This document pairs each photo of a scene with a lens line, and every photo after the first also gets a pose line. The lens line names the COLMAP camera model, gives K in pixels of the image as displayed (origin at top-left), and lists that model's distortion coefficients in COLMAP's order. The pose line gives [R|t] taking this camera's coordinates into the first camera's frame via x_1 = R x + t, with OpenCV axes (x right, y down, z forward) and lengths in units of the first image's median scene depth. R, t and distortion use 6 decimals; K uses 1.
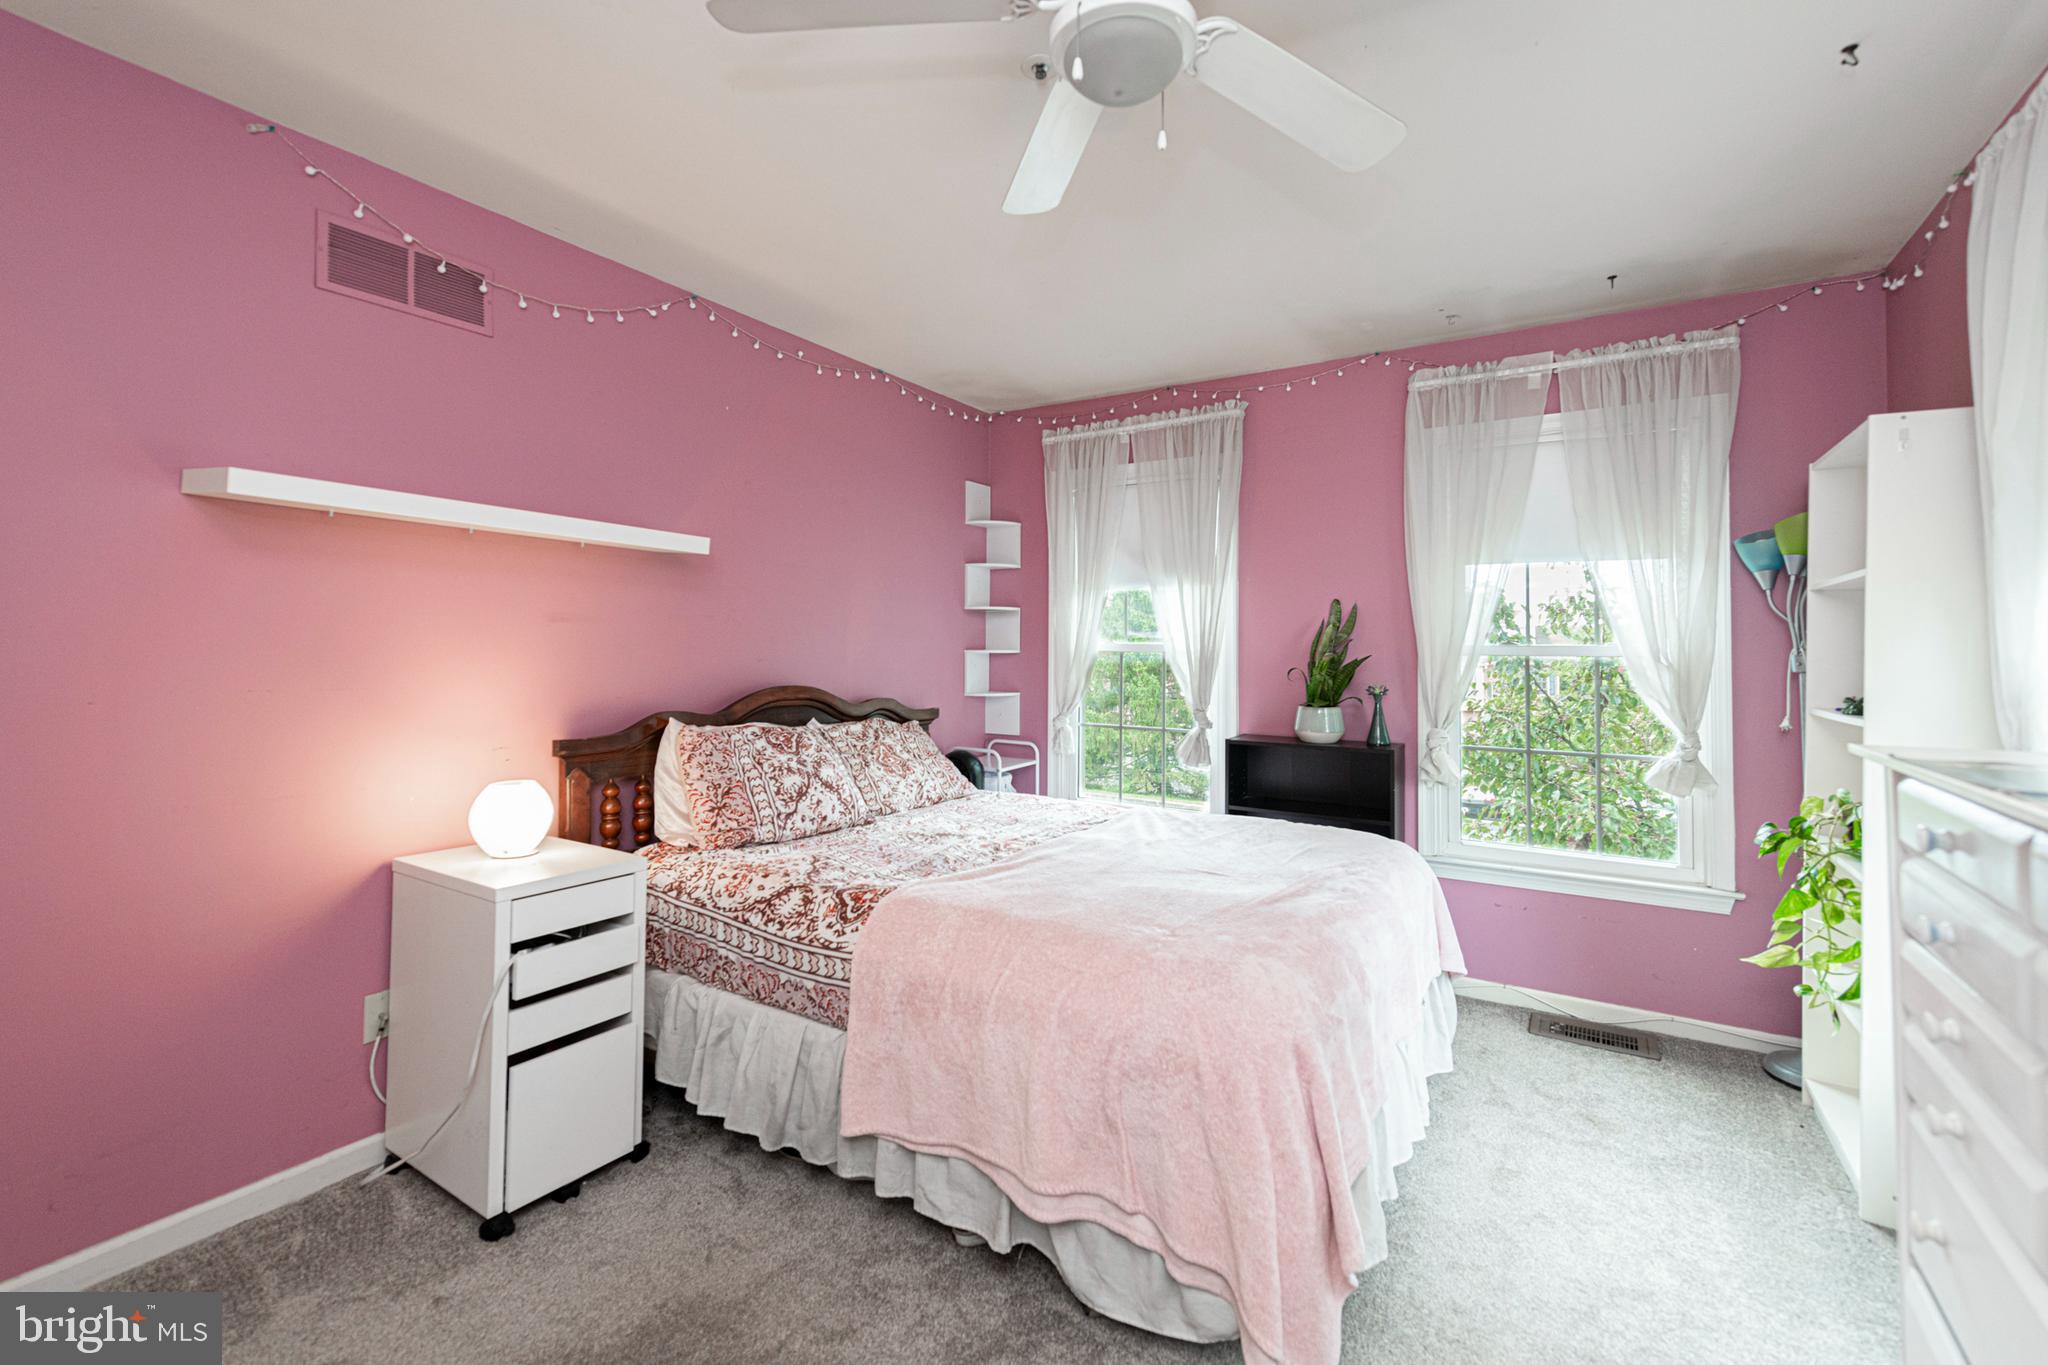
lens RADIAL K [[845.8, 0, 1030.3], [0, 845.8, 655.3], [0, 0, 1]] dist [-0.001337, -0.000123]
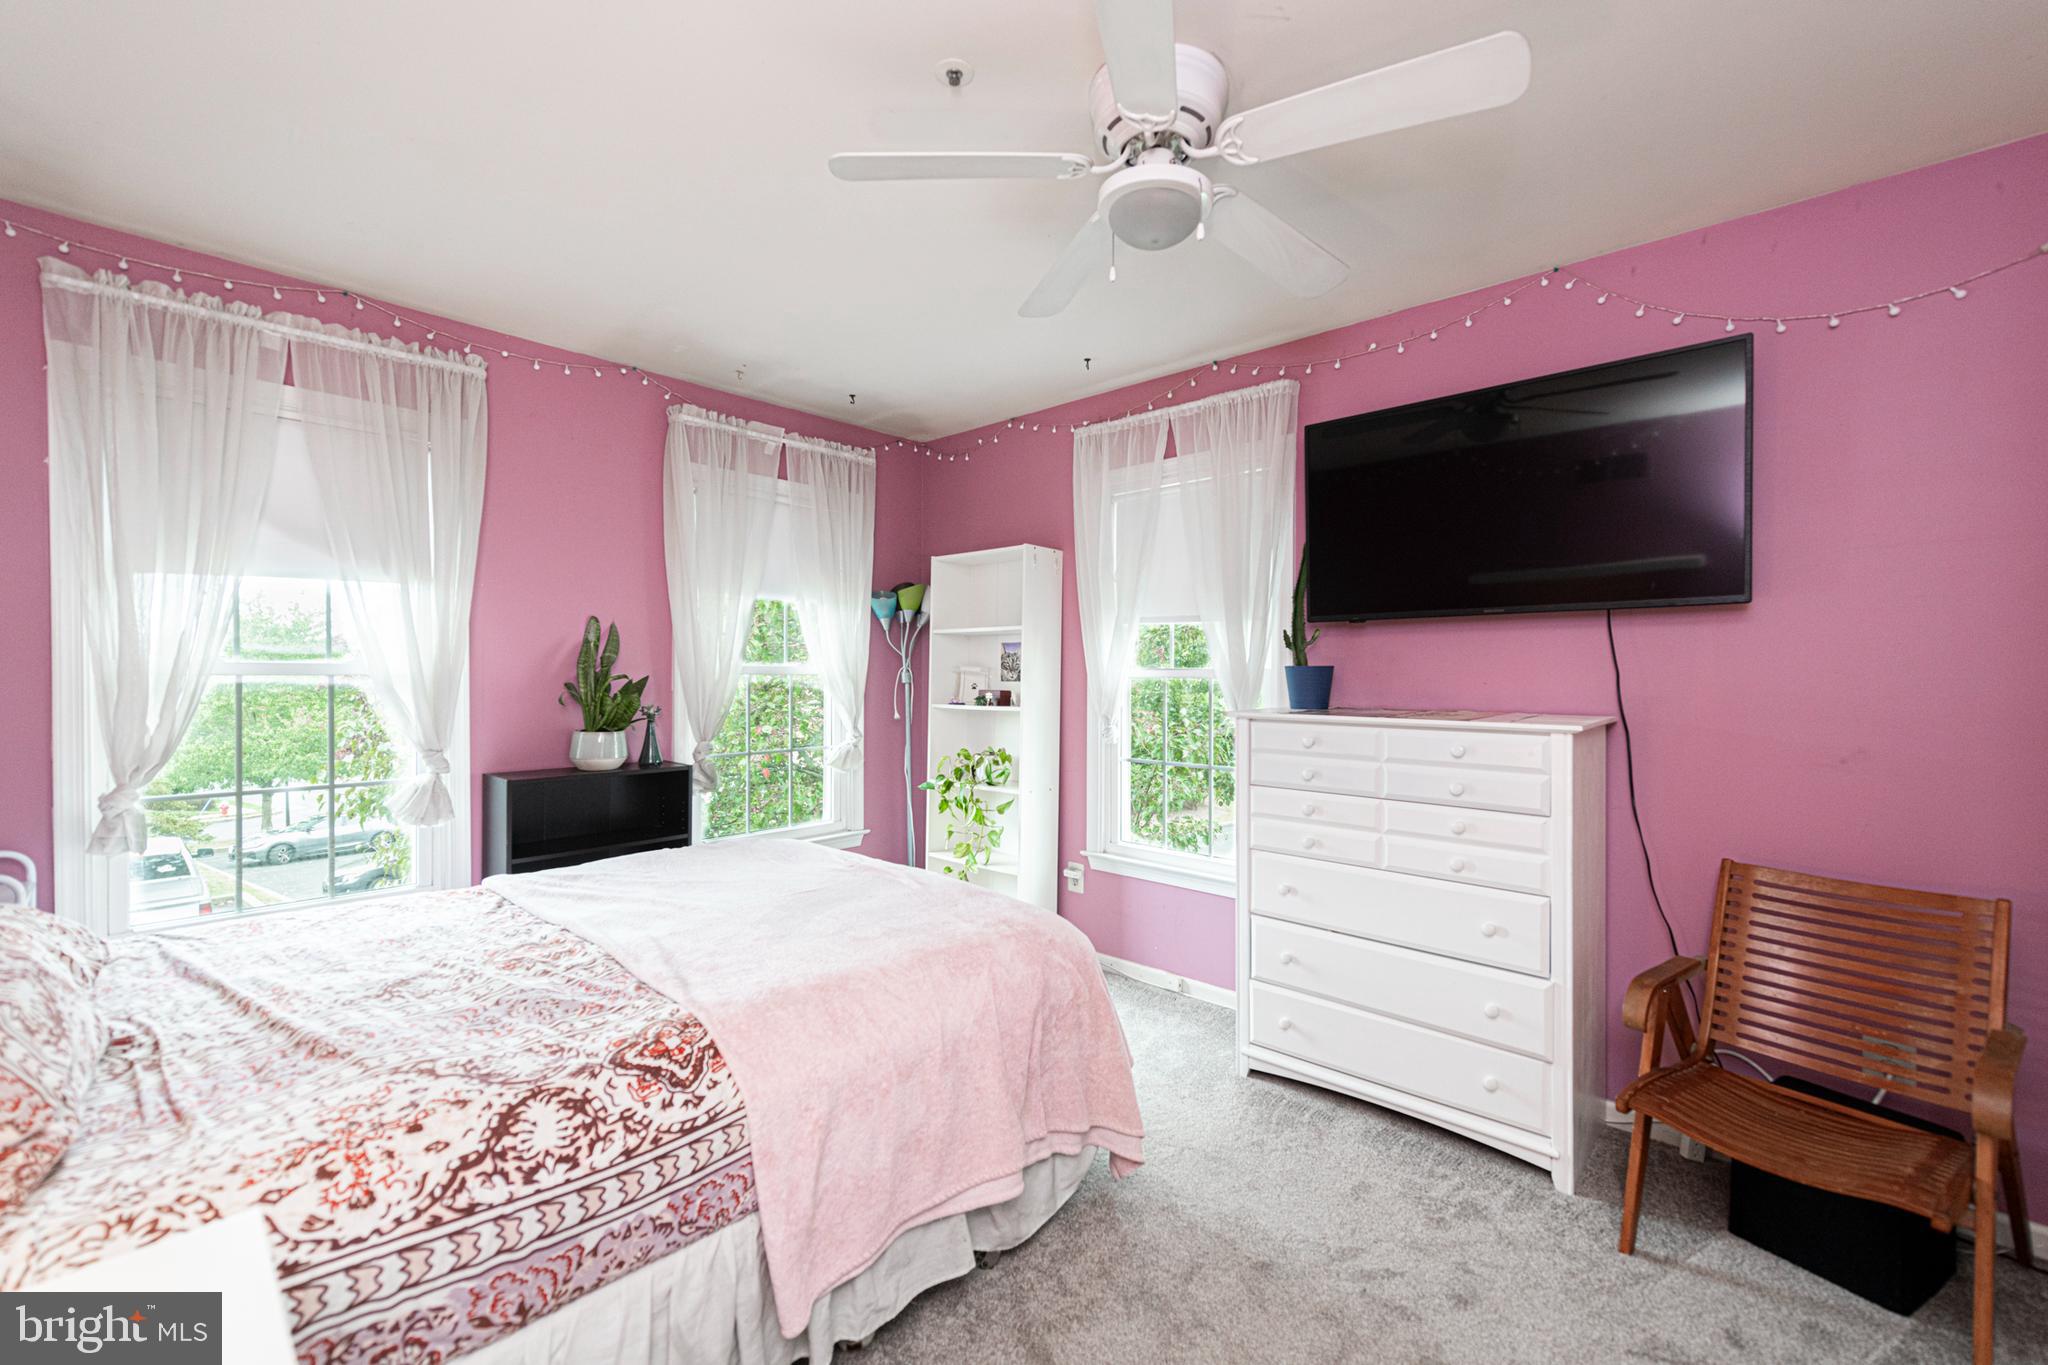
lens RADIAL K [[878.1, 0, 1024.0], [0, 878.1, 682.5], [0, 0, 1]] dist [0.000676, -0.000284]
pose [[0.182589, -0.022649, 0.982928, -0.654170], [-0.001134, 0.999729, 0.023246, -0.020032], [-0.983189, -0.005359, 0.182514, 0.461628]]
